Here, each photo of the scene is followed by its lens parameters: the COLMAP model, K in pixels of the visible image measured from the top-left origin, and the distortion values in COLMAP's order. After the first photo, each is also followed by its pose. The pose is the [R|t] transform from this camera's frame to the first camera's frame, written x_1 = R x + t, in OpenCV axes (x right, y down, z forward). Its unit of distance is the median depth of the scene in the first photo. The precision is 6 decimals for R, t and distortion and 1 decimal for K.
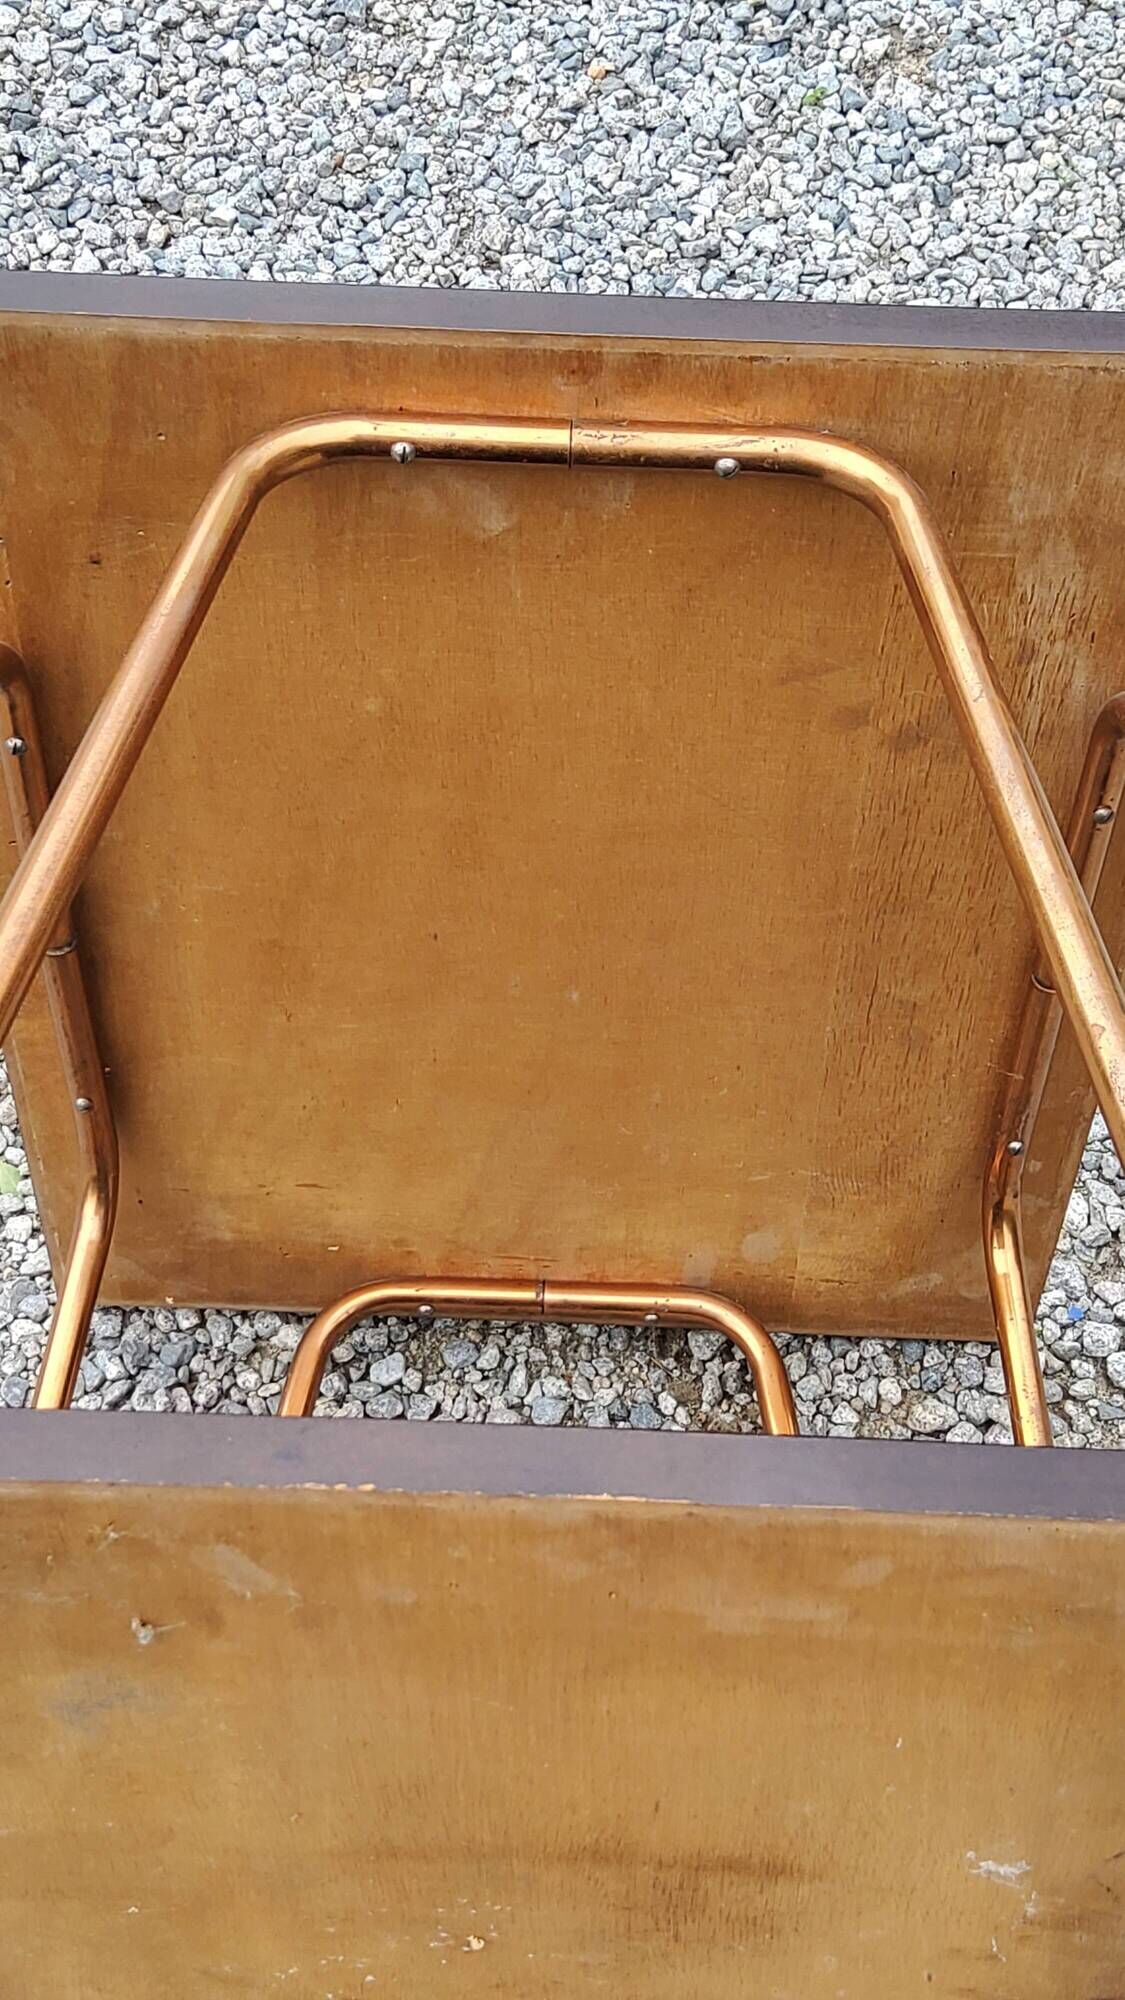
lens RADIAL K [[2969.2, 0, 569.1], [0, 2969.2, 997.7], [0, 0, 1]] dist [0.105707, 0.000000]
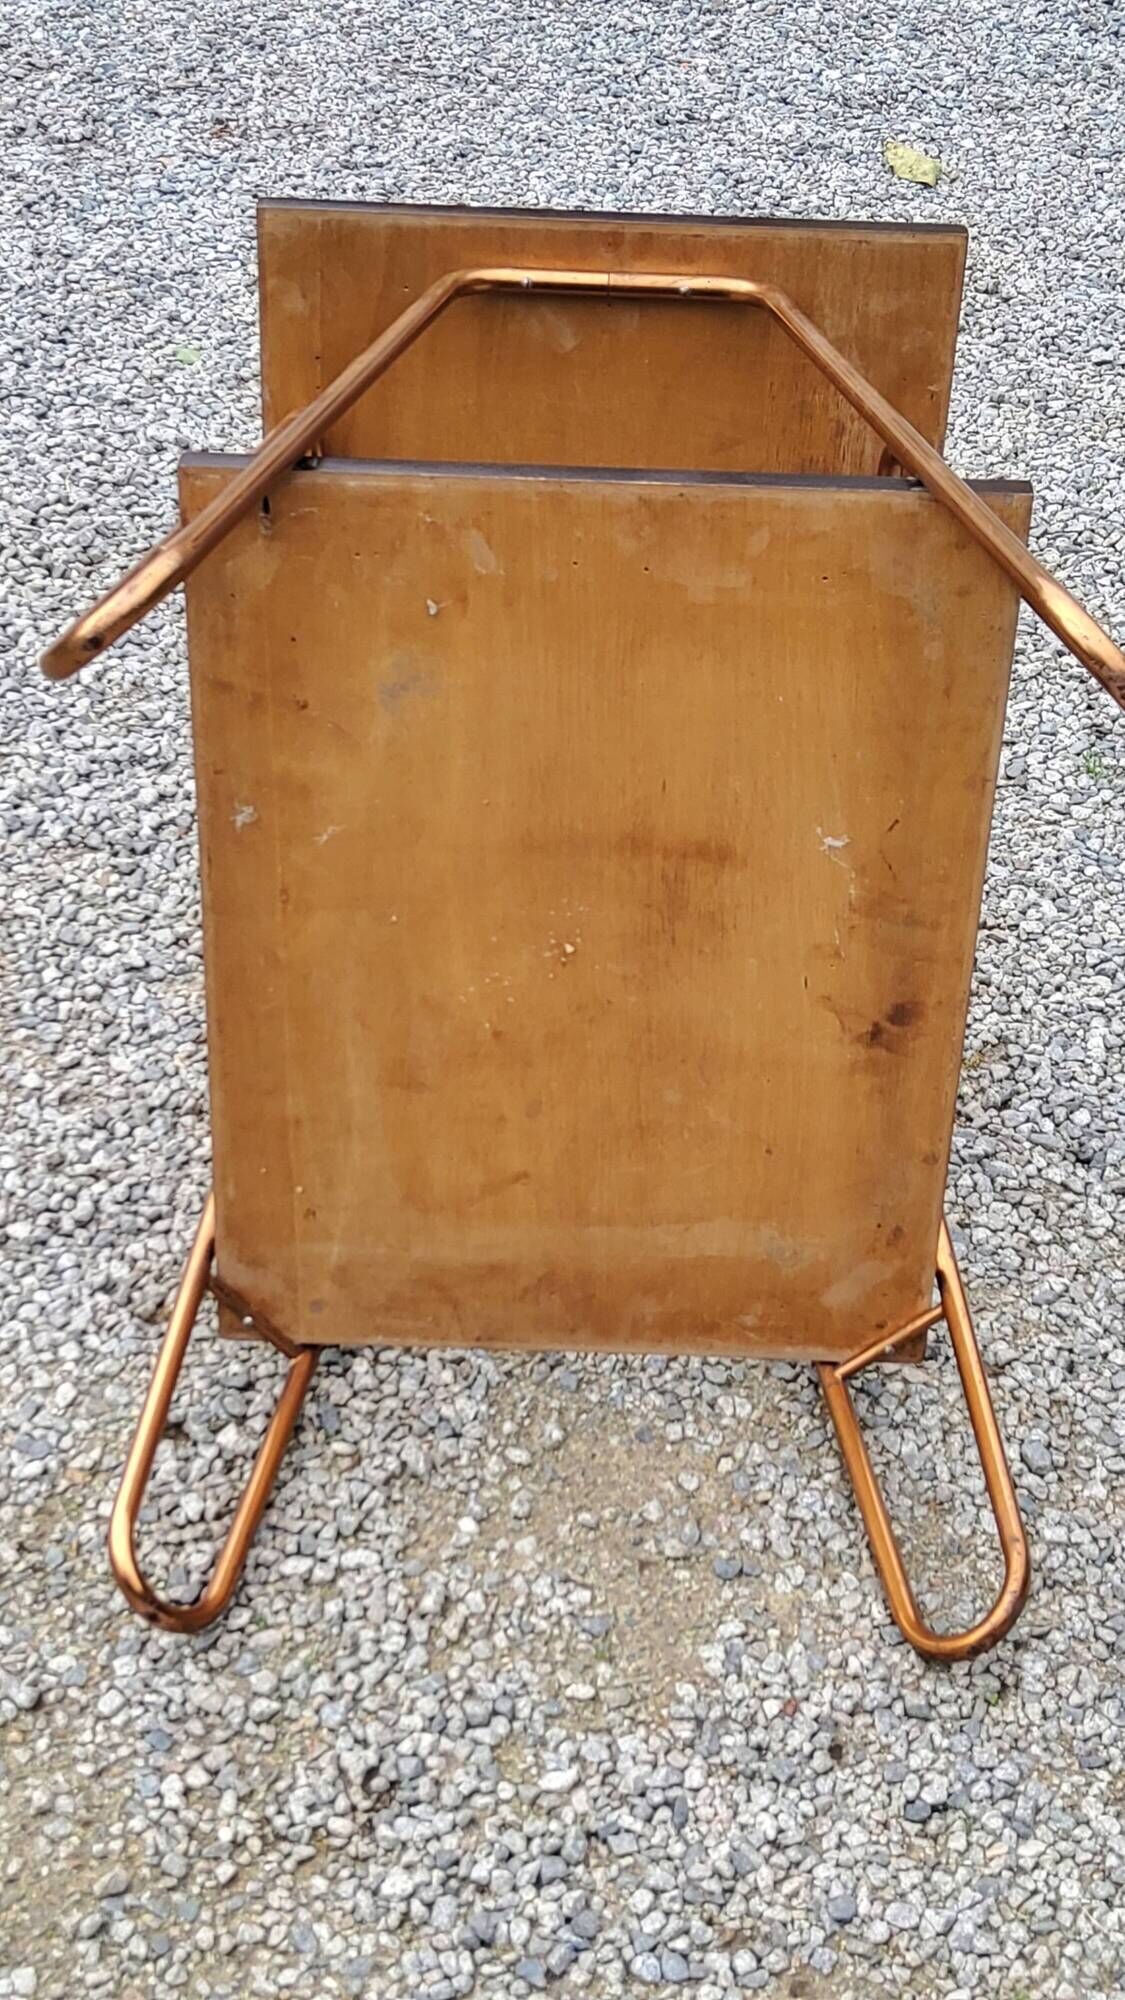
lens RADIAL K [[2969.2, 0, 588.9], [0, 2969.2, 1014.9], [0, 0, 1]] dist [0.105707, 0.000000]
pose [[0.999637, -0.000092, 0.026952, -0.082333], [0.009123, 0.942122, -0.335147, 1.174424], [-0.025361, 0.335271, 0.941780, -0.918852]]
